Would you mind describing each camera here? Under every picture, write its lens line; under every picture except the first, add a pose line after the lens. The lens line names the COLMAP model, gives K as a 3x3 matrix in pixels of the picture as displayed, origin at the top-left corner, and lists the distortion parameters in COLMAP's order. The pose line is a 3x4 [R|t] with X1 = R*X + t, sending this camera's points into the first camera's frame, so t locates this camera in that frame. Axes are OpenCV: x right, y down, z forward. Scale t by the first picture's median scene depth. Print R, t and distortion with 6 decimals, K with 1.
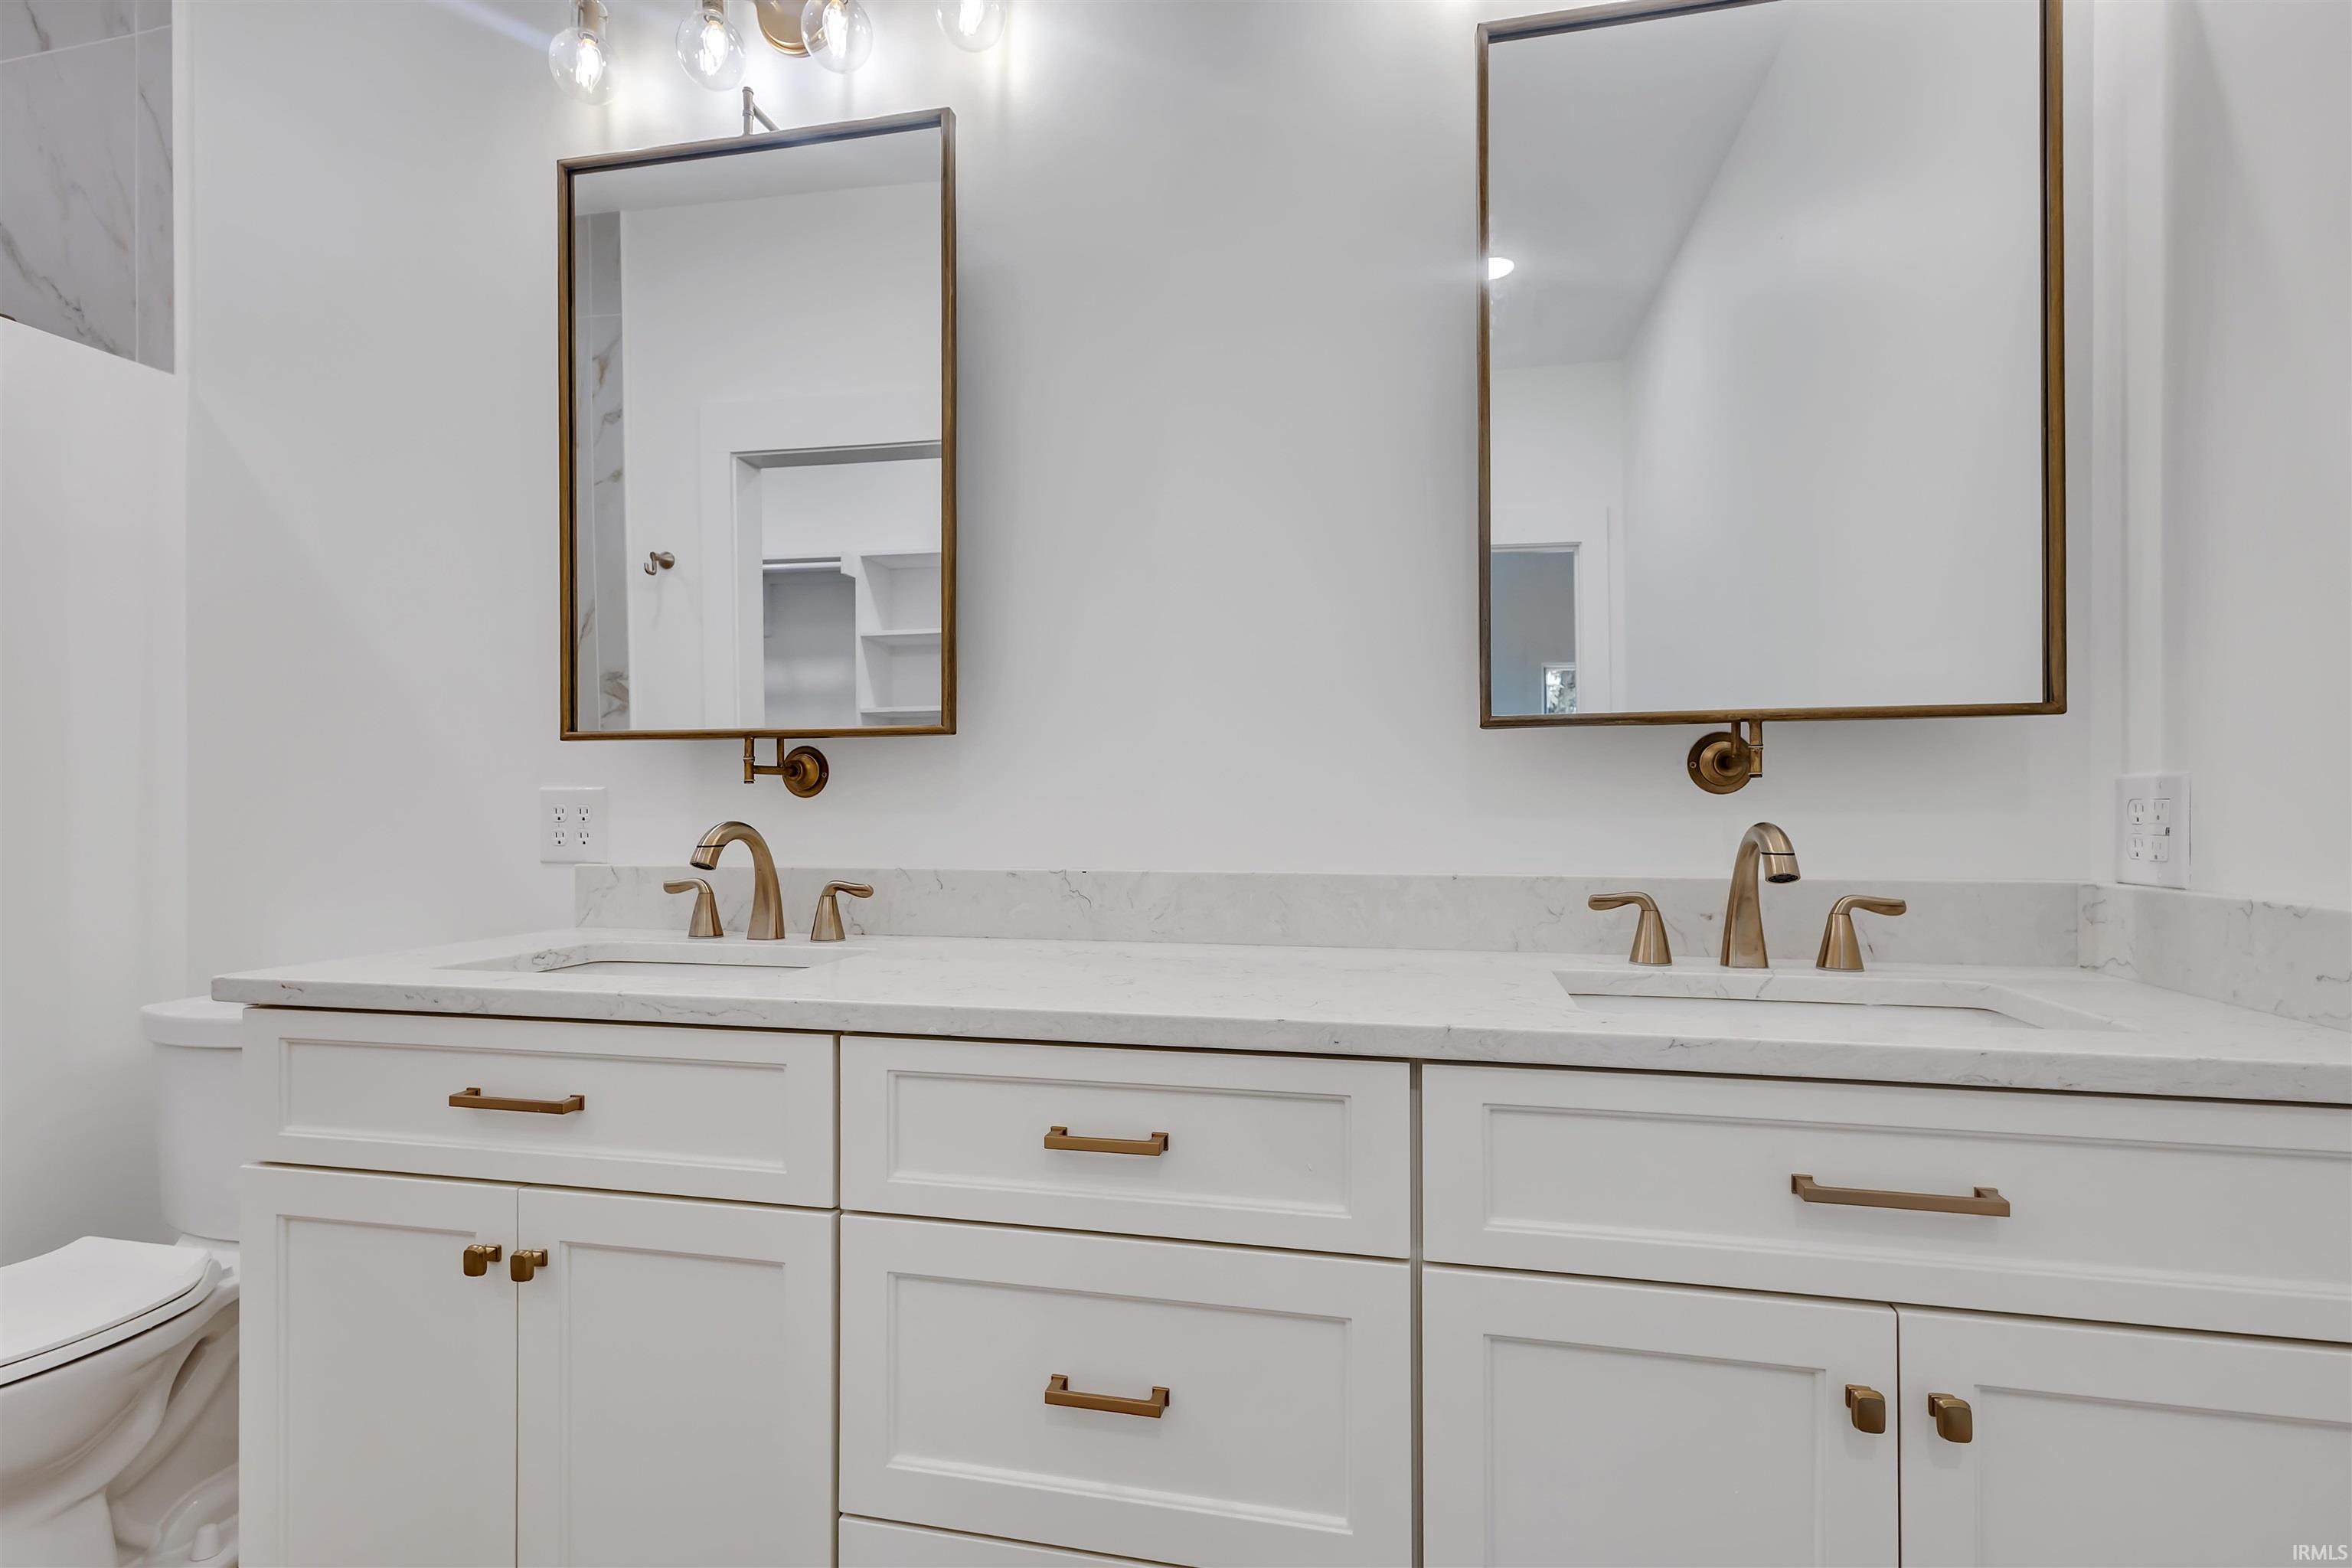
lens RADIAL K [[1098.9, 0, 1175.1], [0, 1098.9, 770.2], [0, 0, 1]] dist [0.005956, -0.000561]
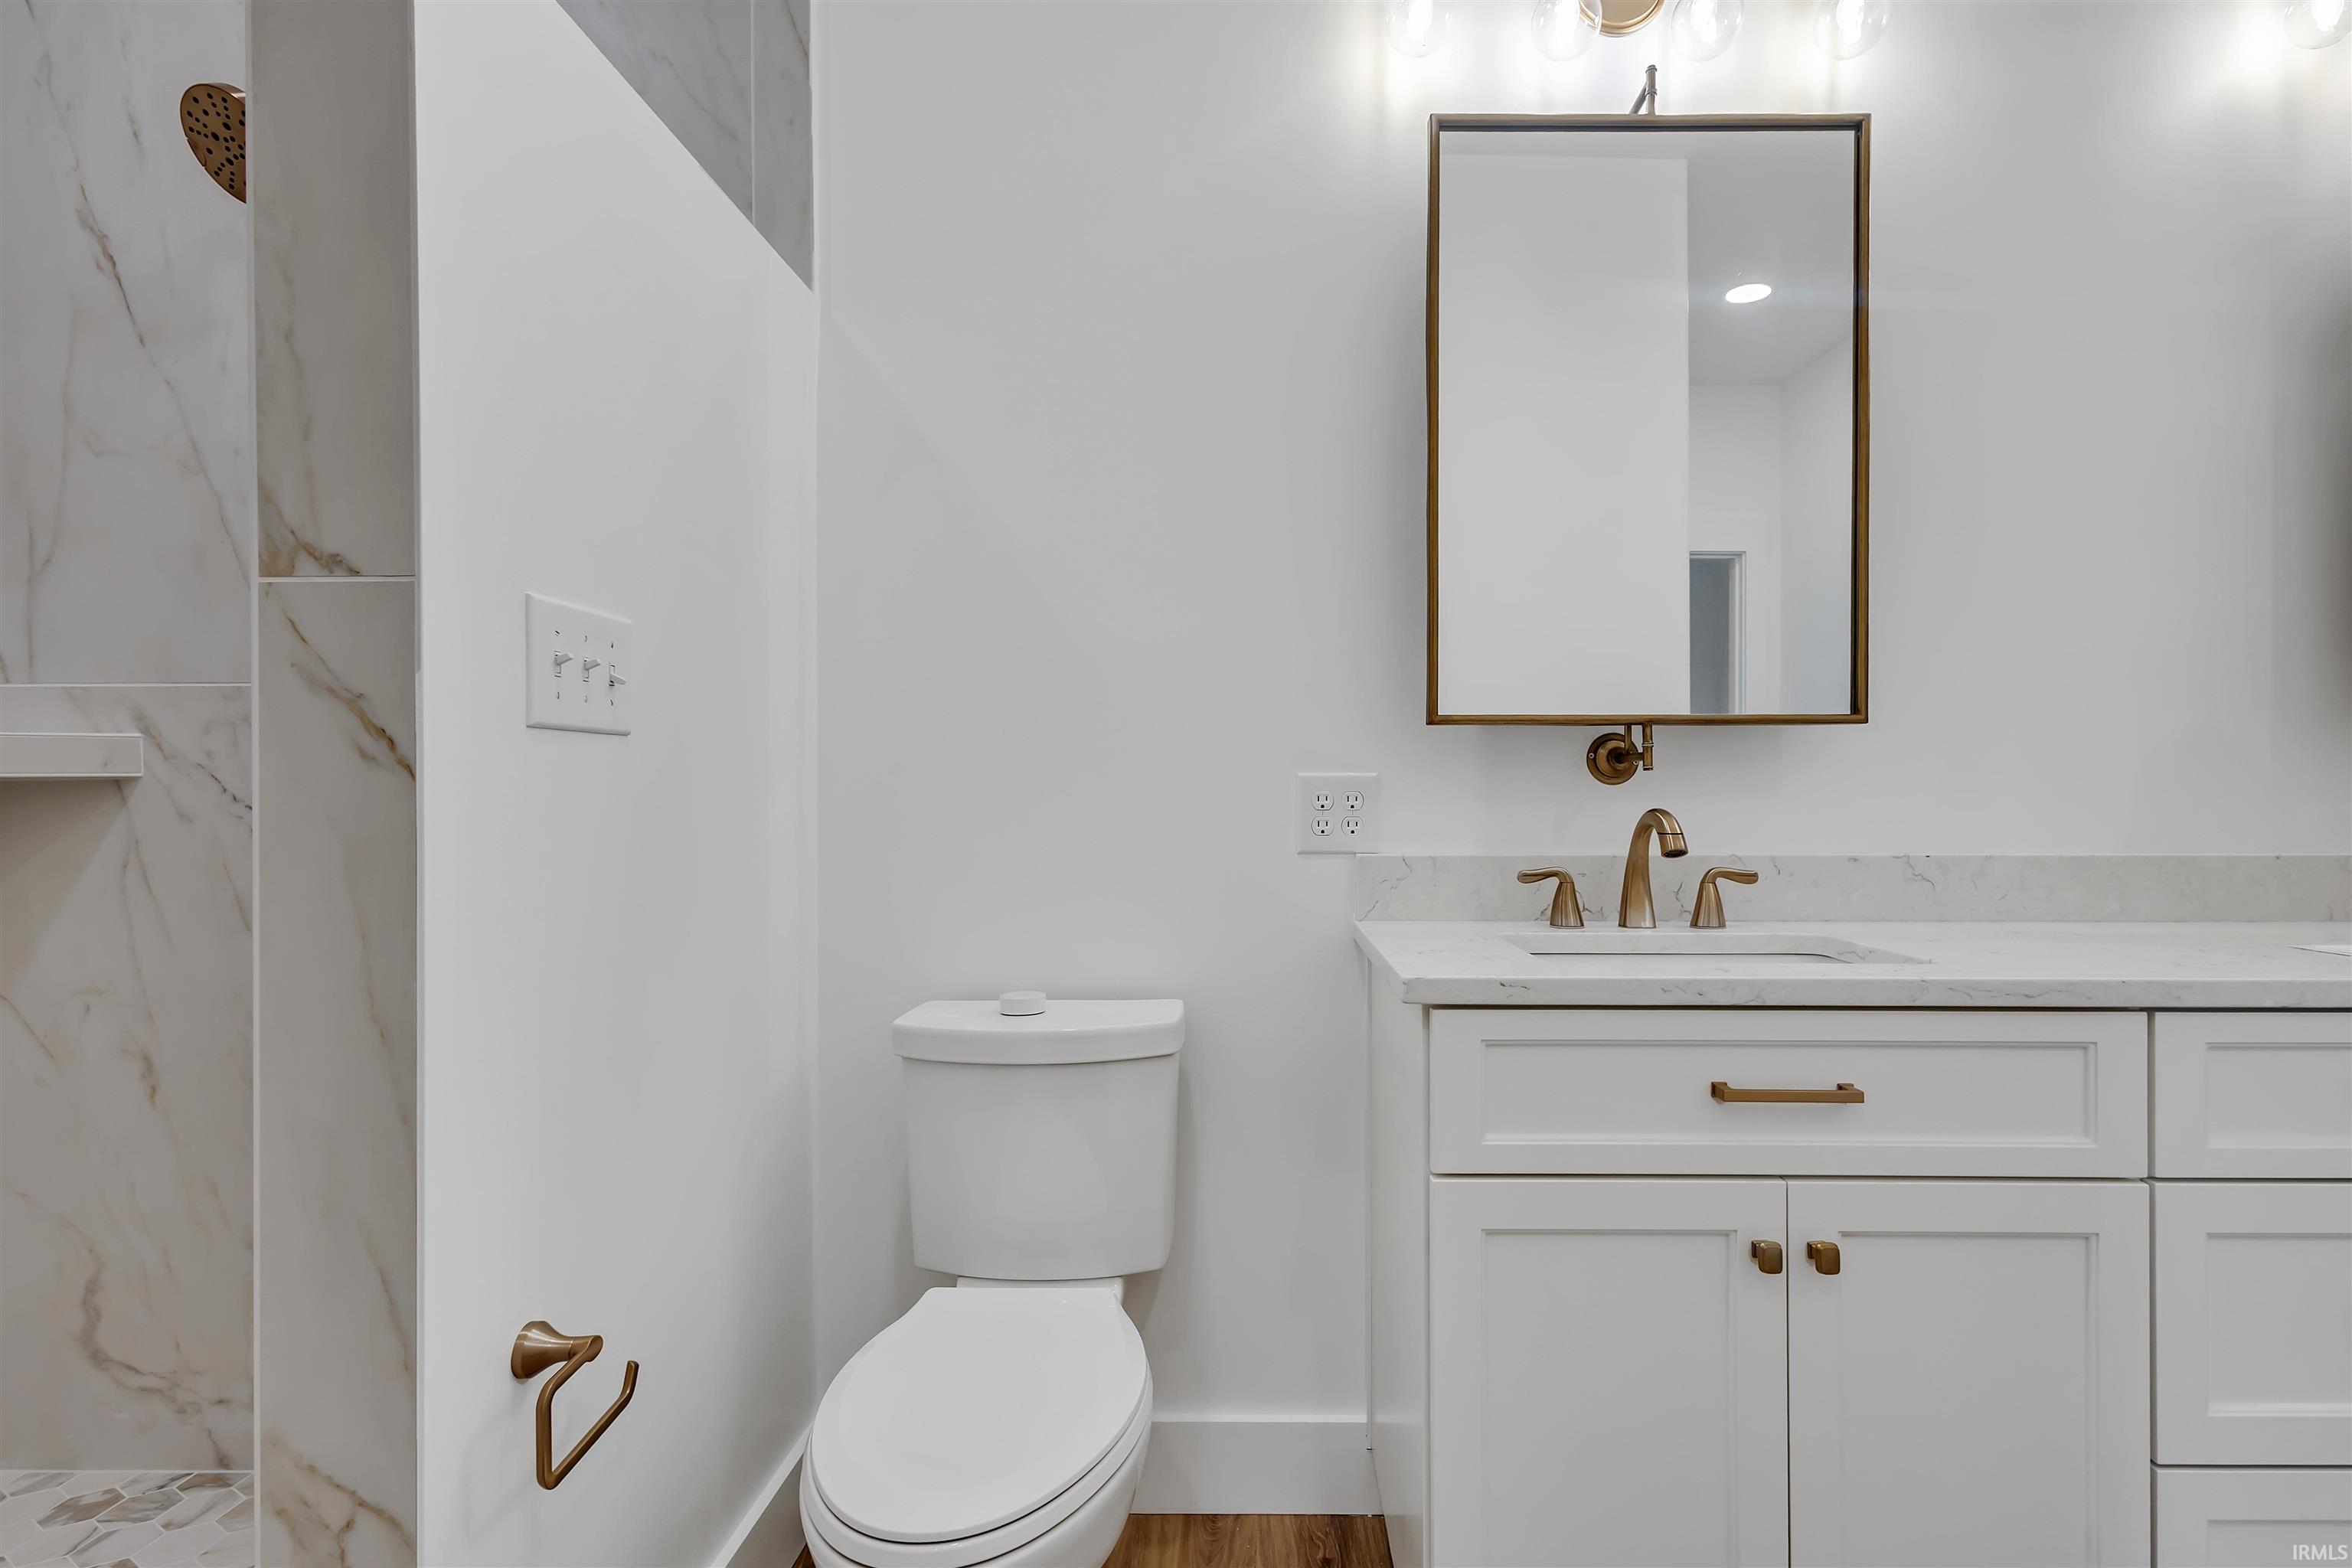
lens RADIAL K [[966.9, 0, 1176.5], [0, 966.9, 801.3], [0, 0, 1]] dist [0.003495, 0.000082]
pose [[0.974537, 0.000707, 0.224228, -0.305892], [-0.010418, 0.999058, 0.042127, 0.001385], [-0.223987, -0.043390, 0.973626, 0.067066]]
